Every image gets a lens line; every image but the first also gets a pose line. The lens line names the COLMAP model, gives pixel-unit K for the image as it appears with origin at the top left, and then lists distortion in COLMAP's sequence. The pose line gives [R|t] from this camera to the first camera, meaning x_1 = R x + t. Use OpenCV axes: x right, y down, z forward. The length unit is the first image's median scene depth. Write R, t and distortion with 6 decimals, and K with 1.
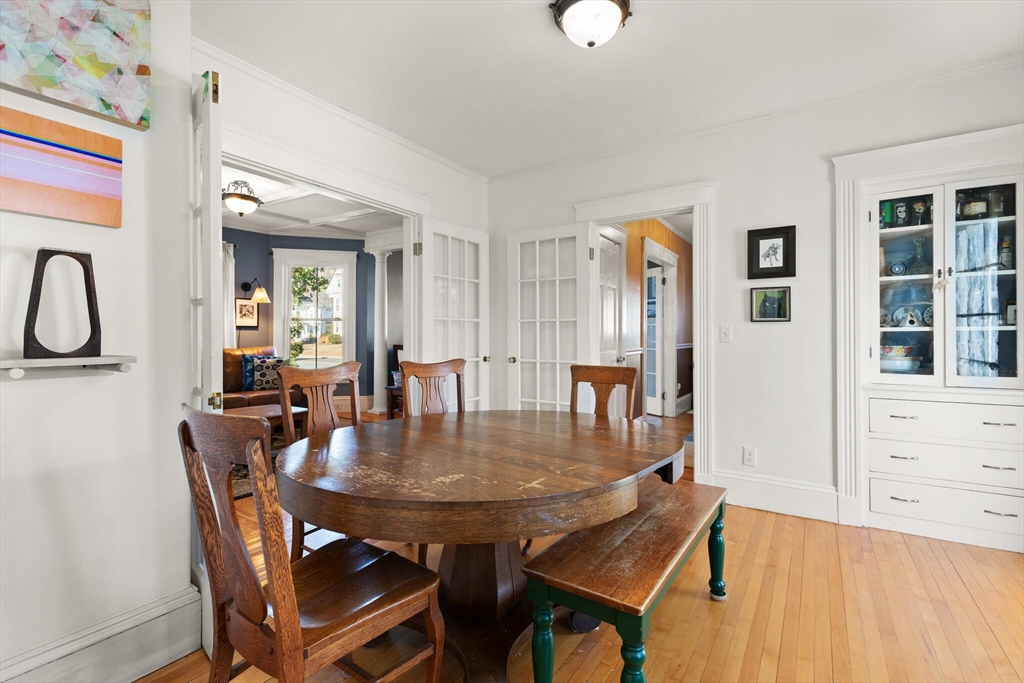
lens RADIAL K [[470.5, 0, 514.3], [0, 470.5, 347.4], [0, 0, 1]] dist [0.000757, -0.000127]
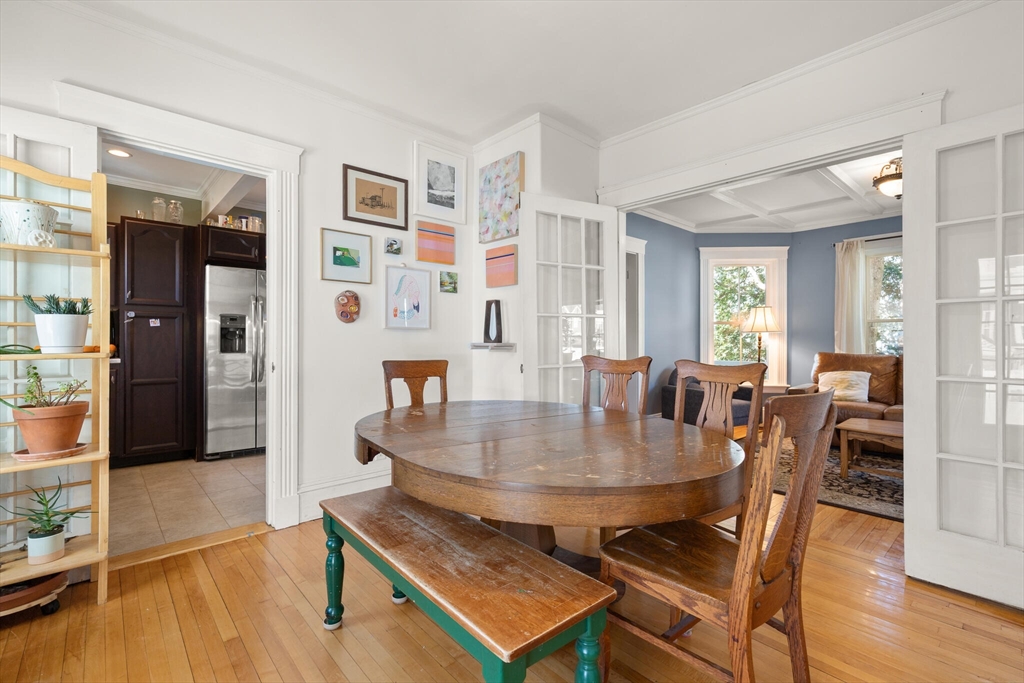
lens RADIAL K [[470.5, 0, 514.3], [0, 470.5, 347.4], [0, 0, 1]] dist [0.000757, -0.000127]
pose [[-0.258471, 0.014721, -0.965907, 1.161642], [-0.027425, 0.999369, 0.022569, -0.011781], [0.965630, 0.032324, -0.257905, 1.448824]]
